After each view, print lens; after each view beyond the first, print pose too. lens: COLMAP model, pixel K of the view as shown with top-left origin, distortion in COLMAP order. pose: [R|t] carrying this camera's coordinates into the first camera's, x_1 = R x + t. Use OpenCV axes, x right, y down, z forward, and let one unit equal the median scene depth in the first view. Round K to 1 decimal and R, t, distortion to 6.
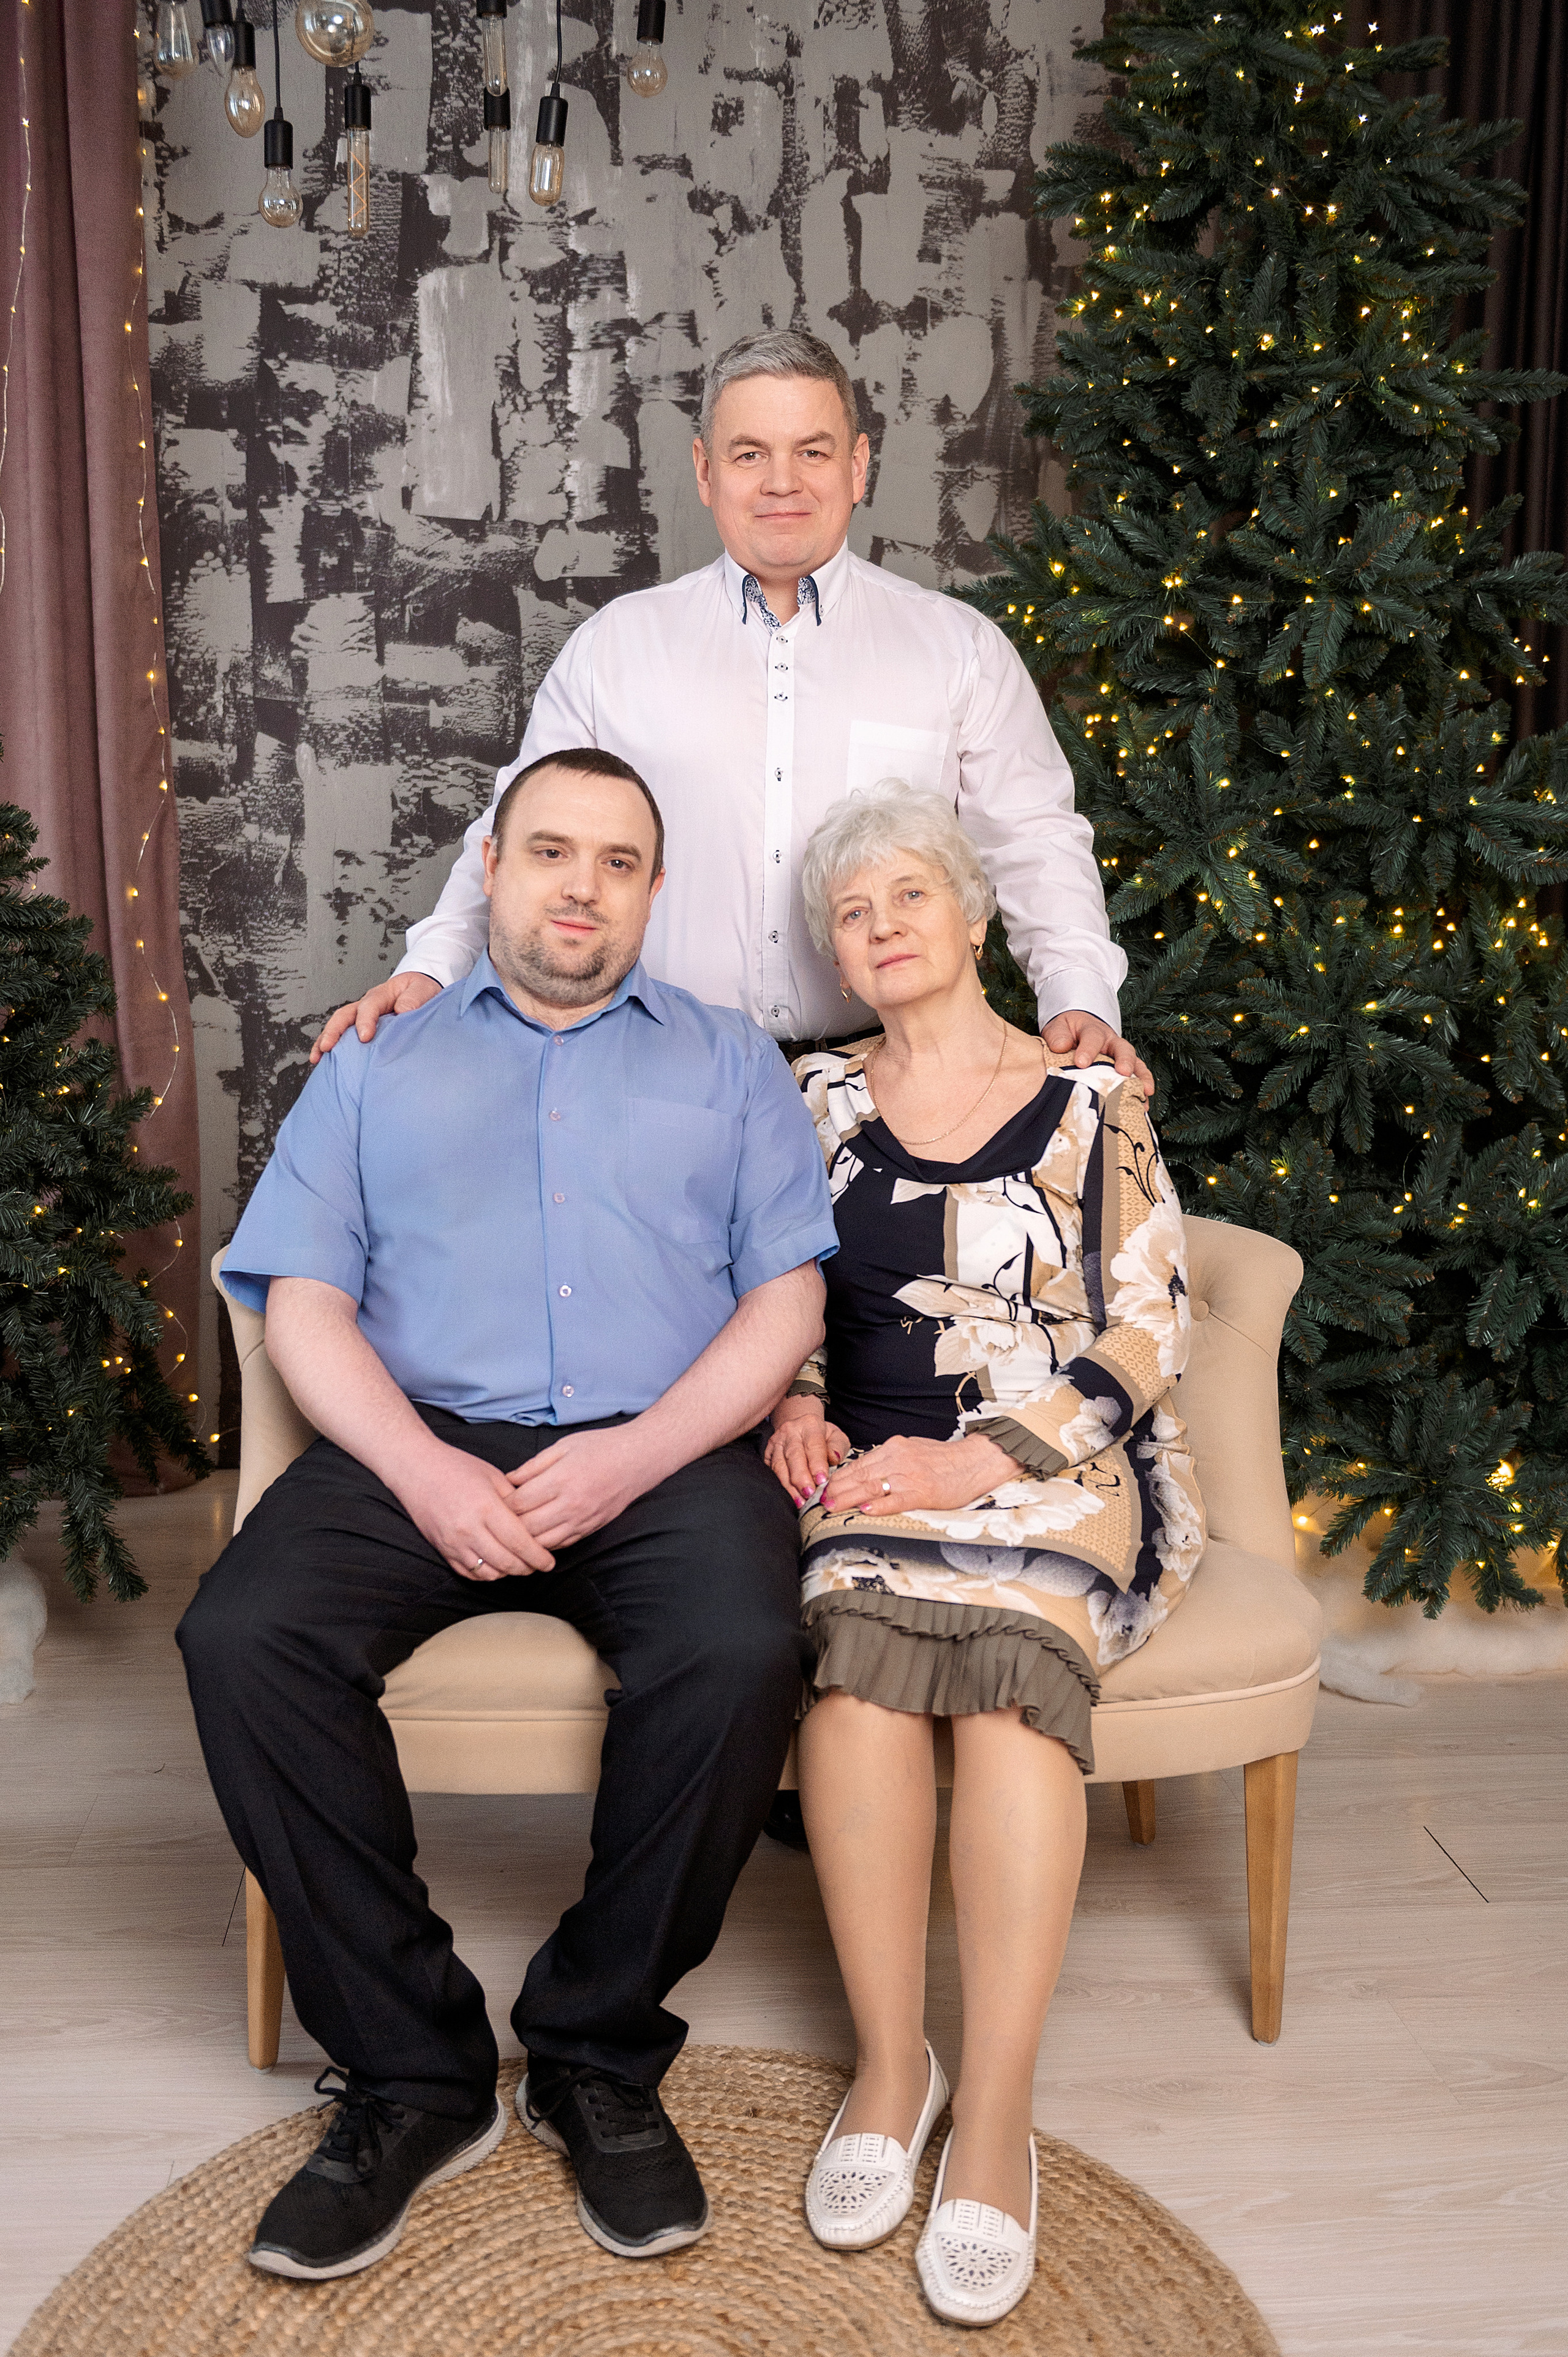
lens RADIAL K [[2413.9, 0, 761.7], [0, 2413.9, 1026.3], [0, 0, 1]] dist [-0.017872, 0.000000]
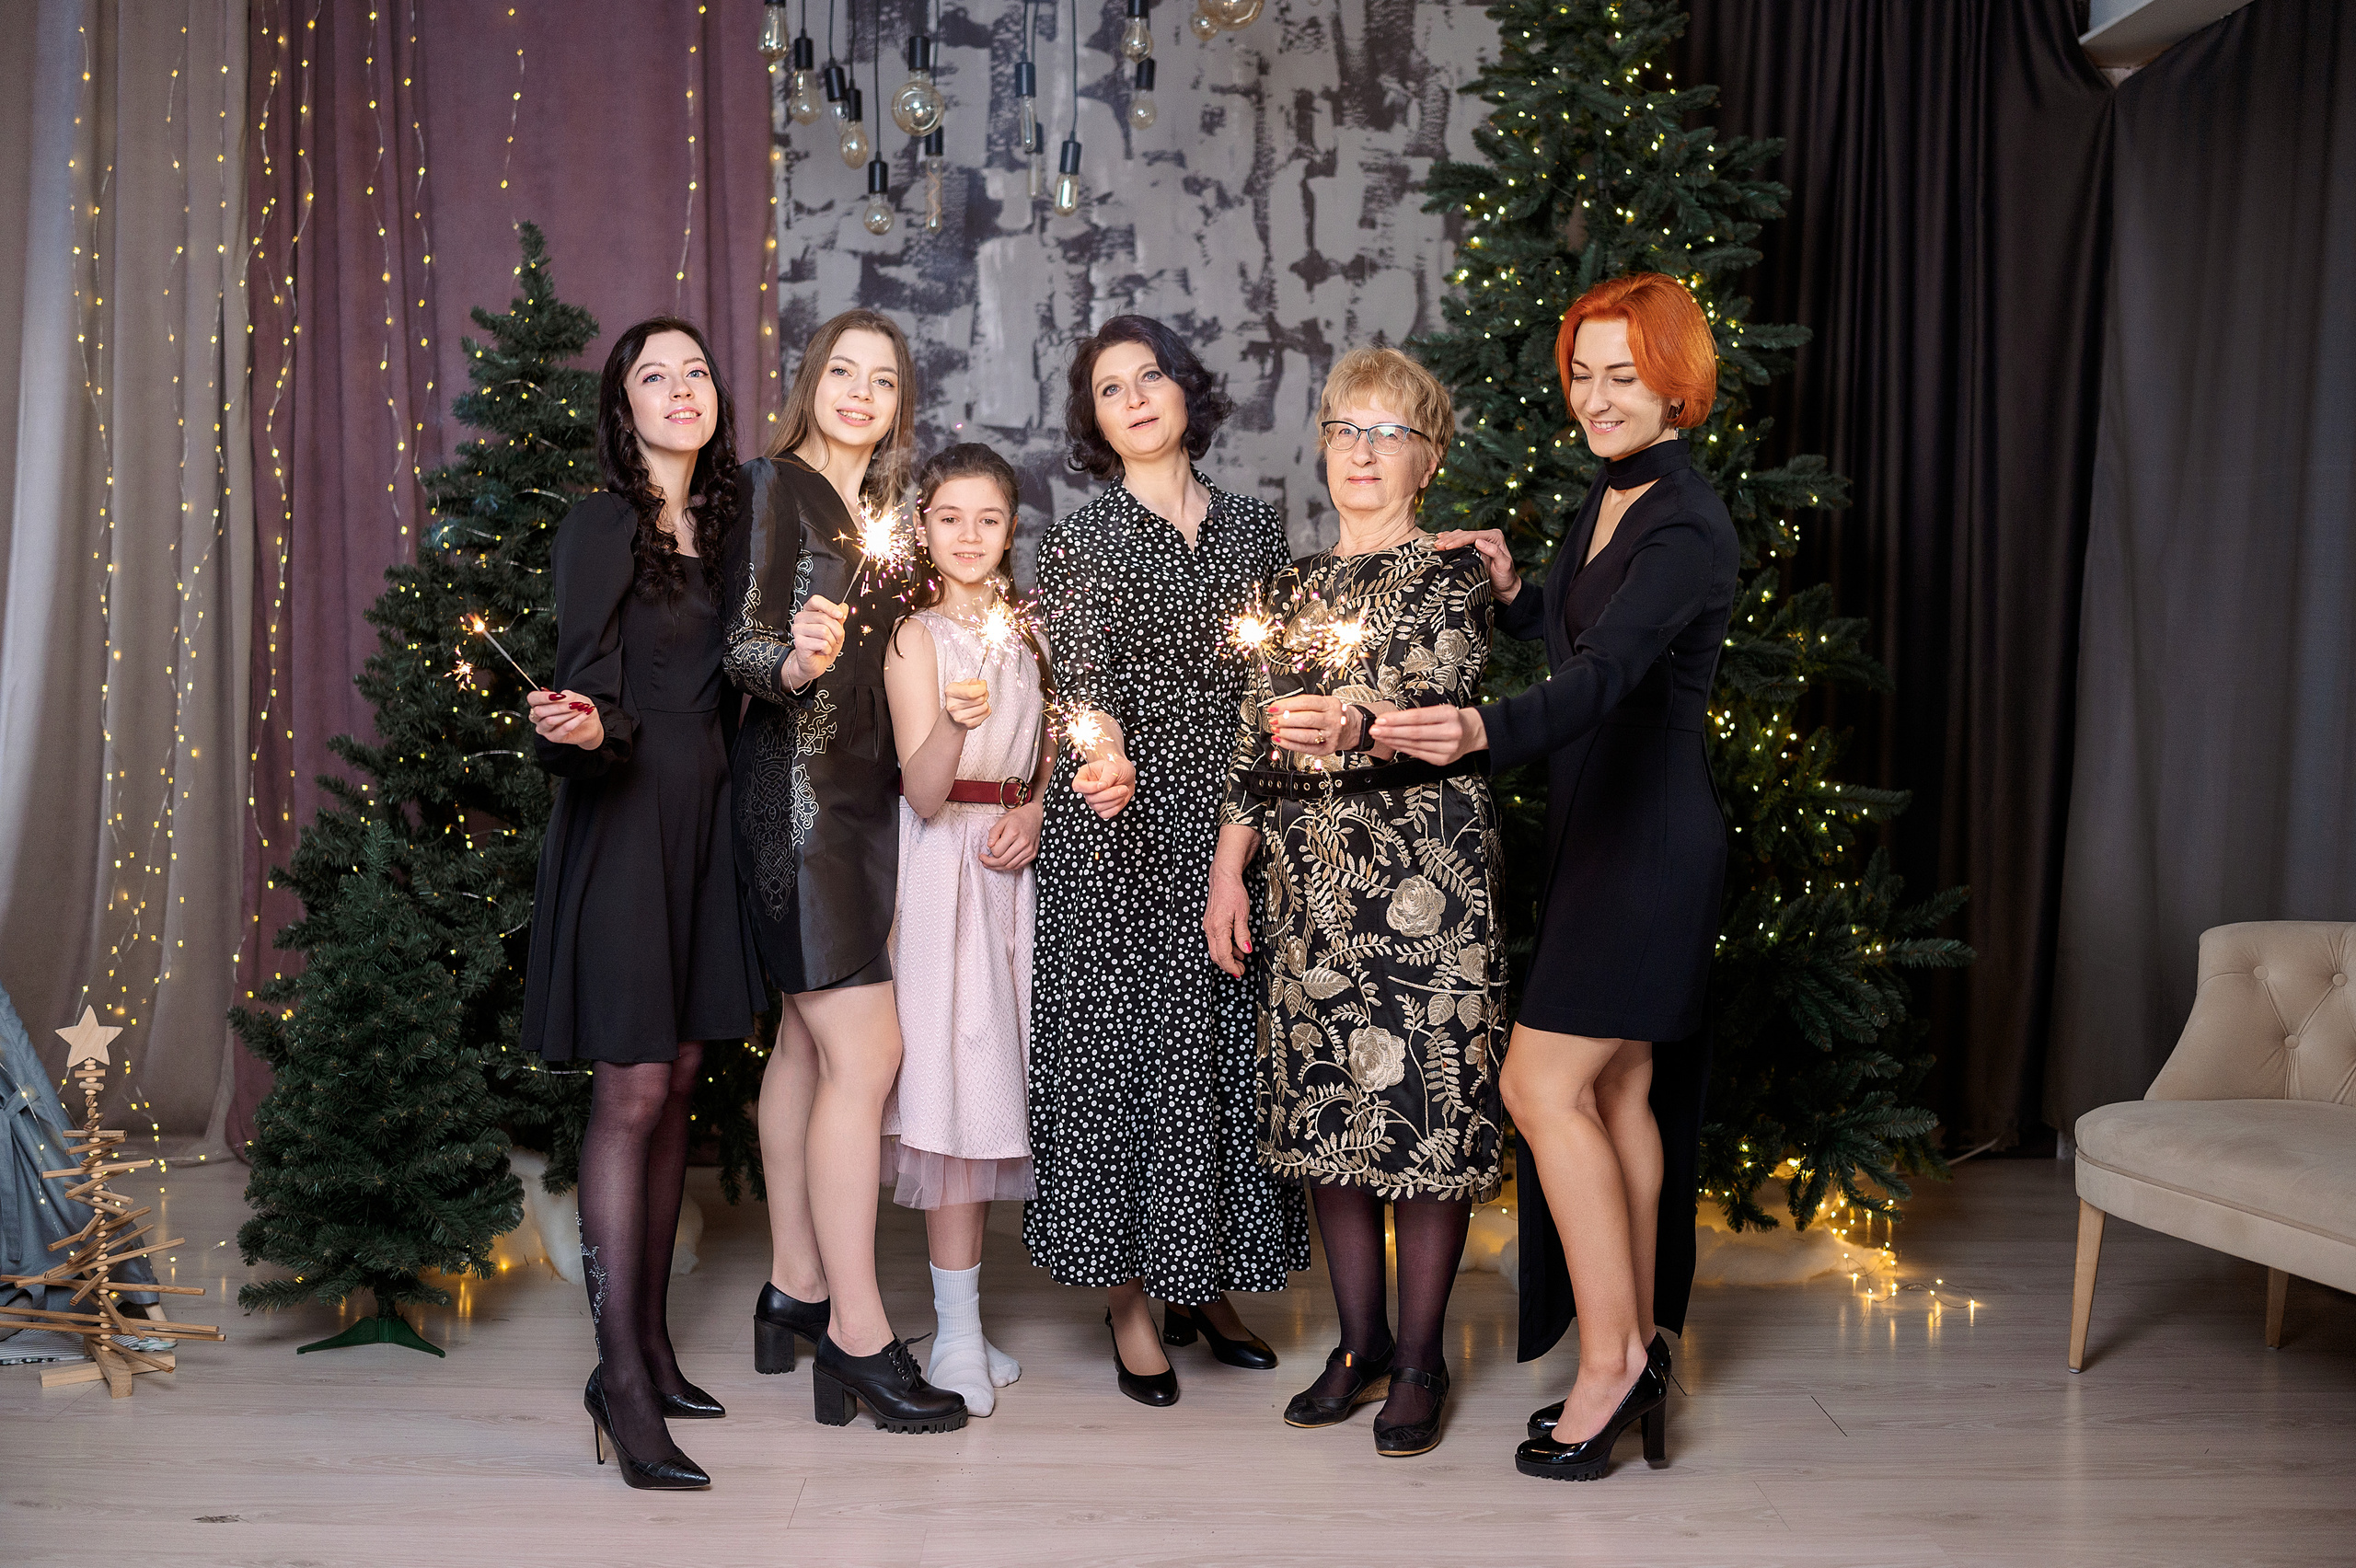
lens RADIAL K [[2545.0, 0, 1174.4], [0, 2545.0, 851.5], [0, 0, 1]] dist [-0.033290, 0.000000]
pose [[0.997336, 0.007276, -0.072574, 0.068540], [-0.007919, 0.999932, -0.008578, 0.033652], [0.072507, 0.009129, 0.997326, -0.382249]]
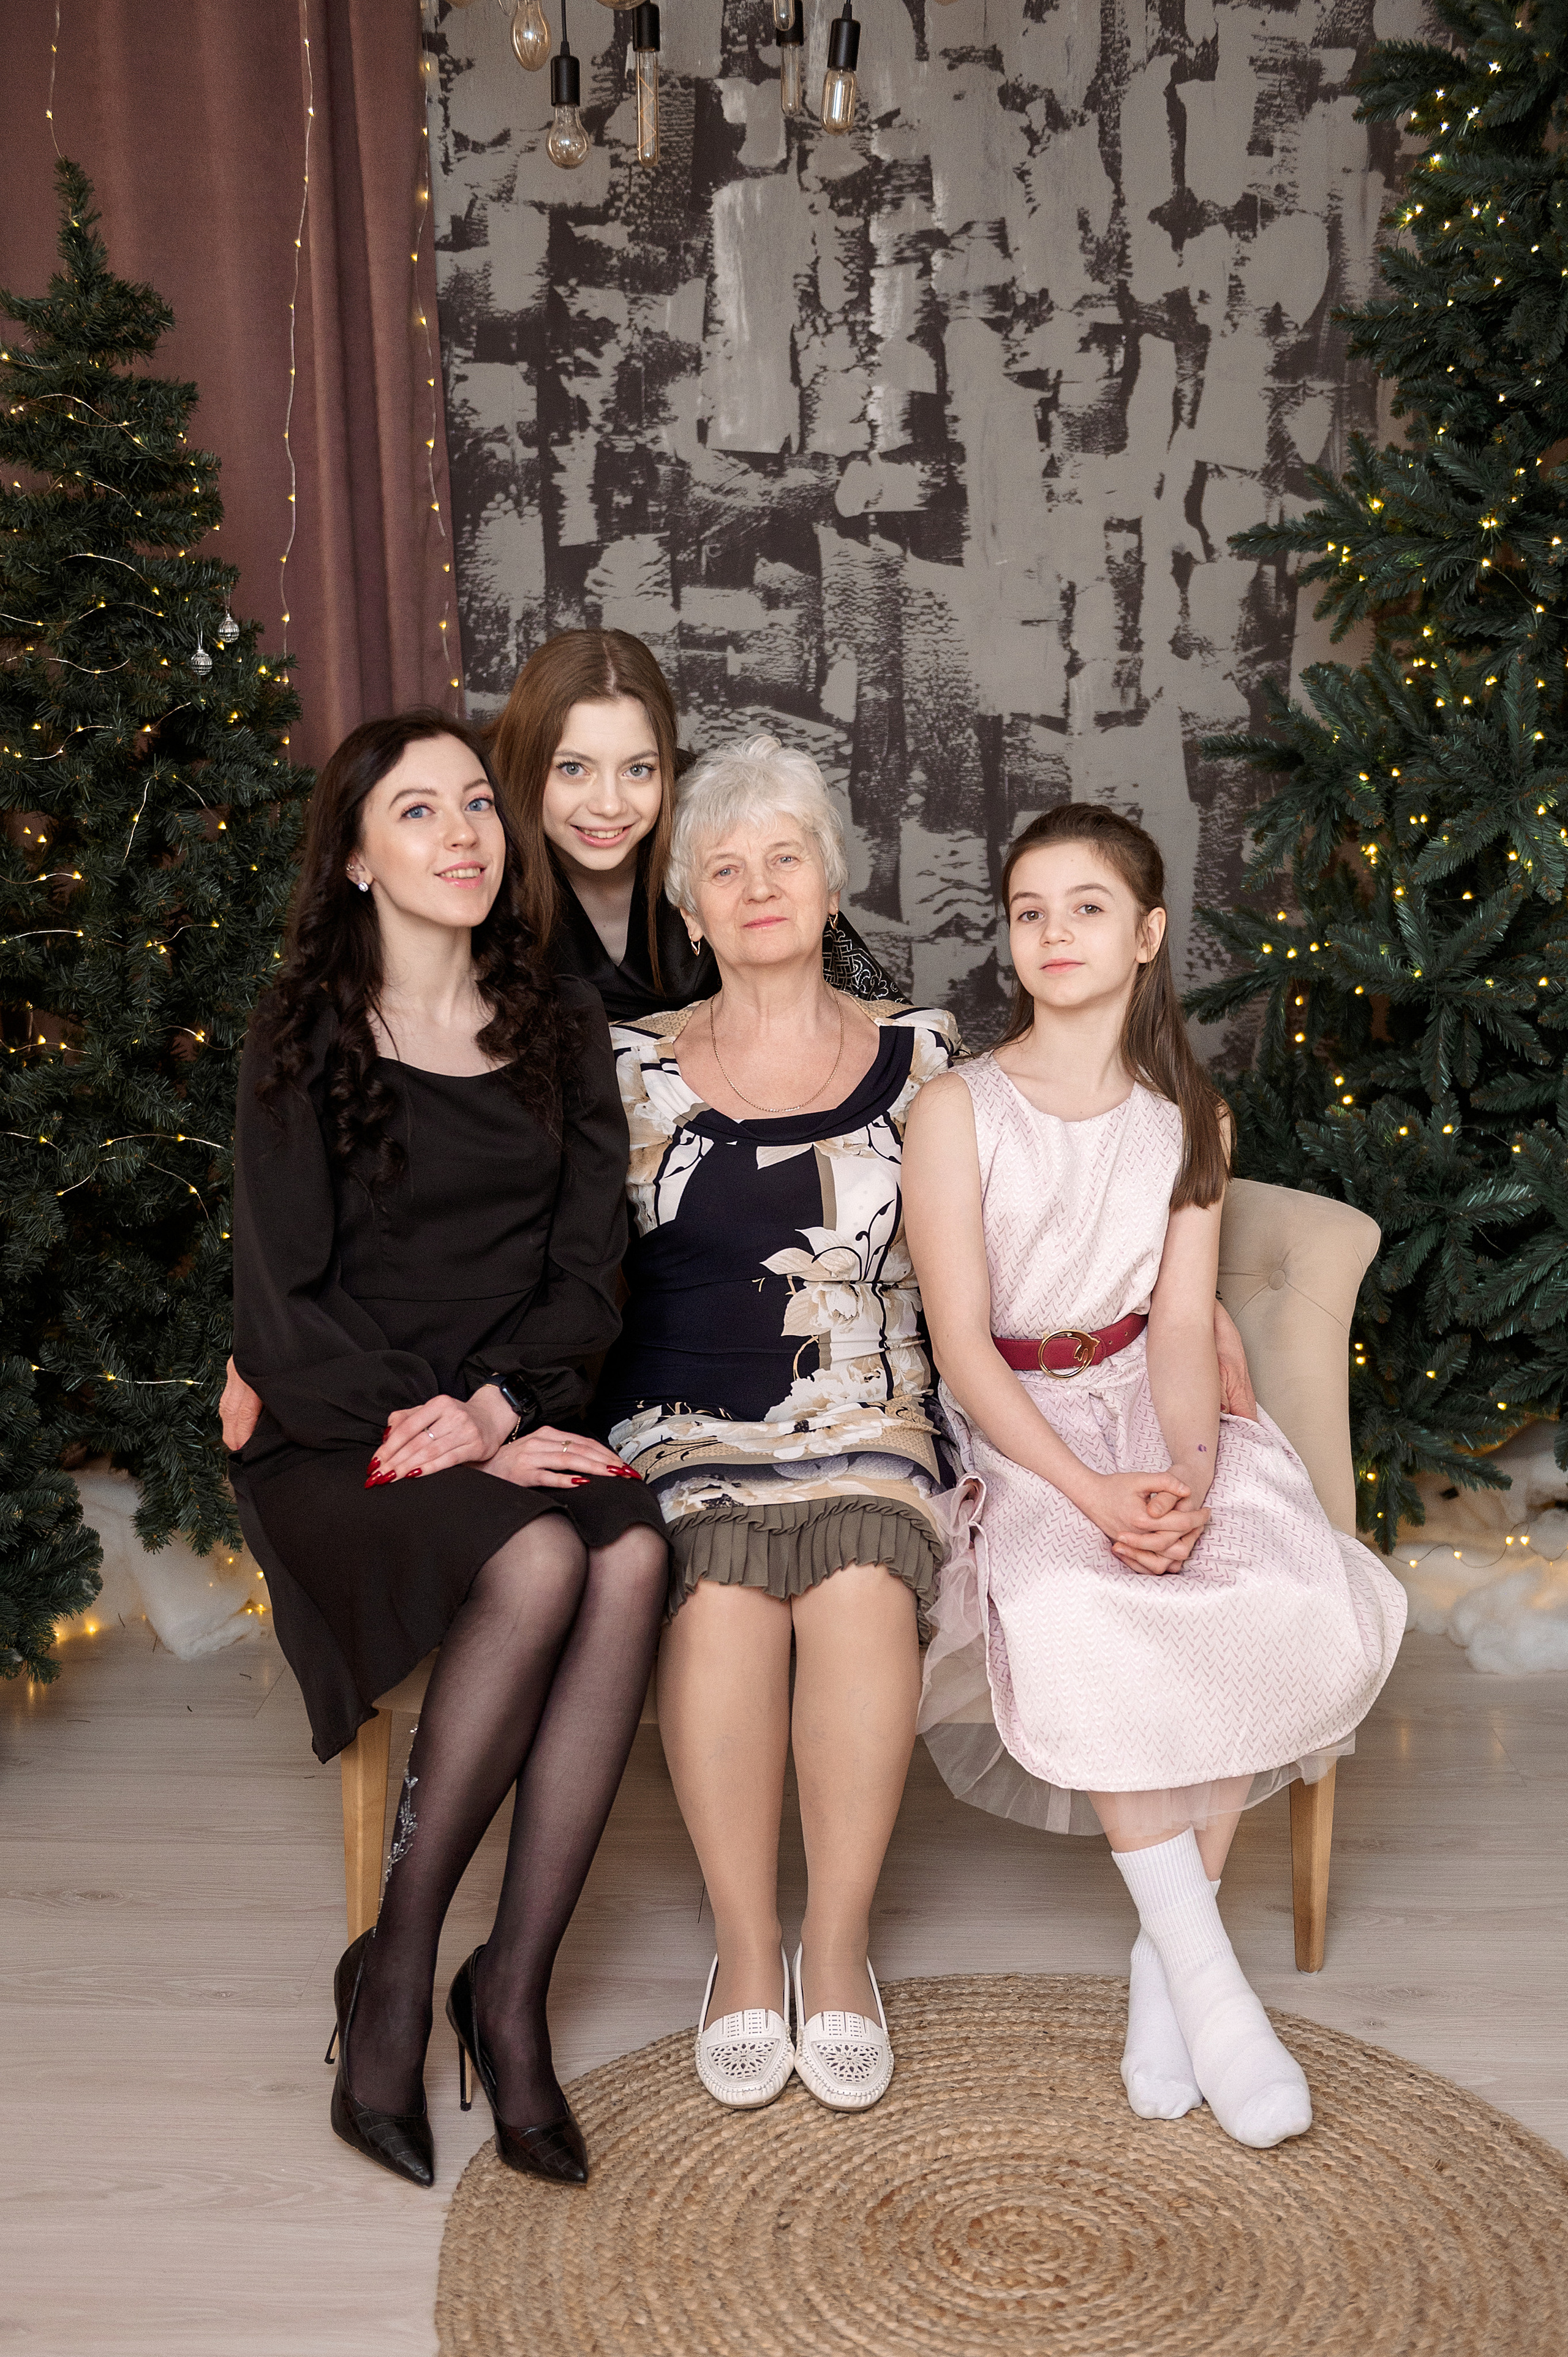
lens RADIAL K [[2868.5, 0, 820.2], [0, 2868.5, 1284.7], [0, 0, 1]] dist [-0.008032, 0.000000]
pose [[0.993437, 0.010993, -0.113849, 0.032142], [0.001252, 0.994266, 0.106929, -0.004513], [0.114371, -0.106370, 0.987727, -0.151855]]
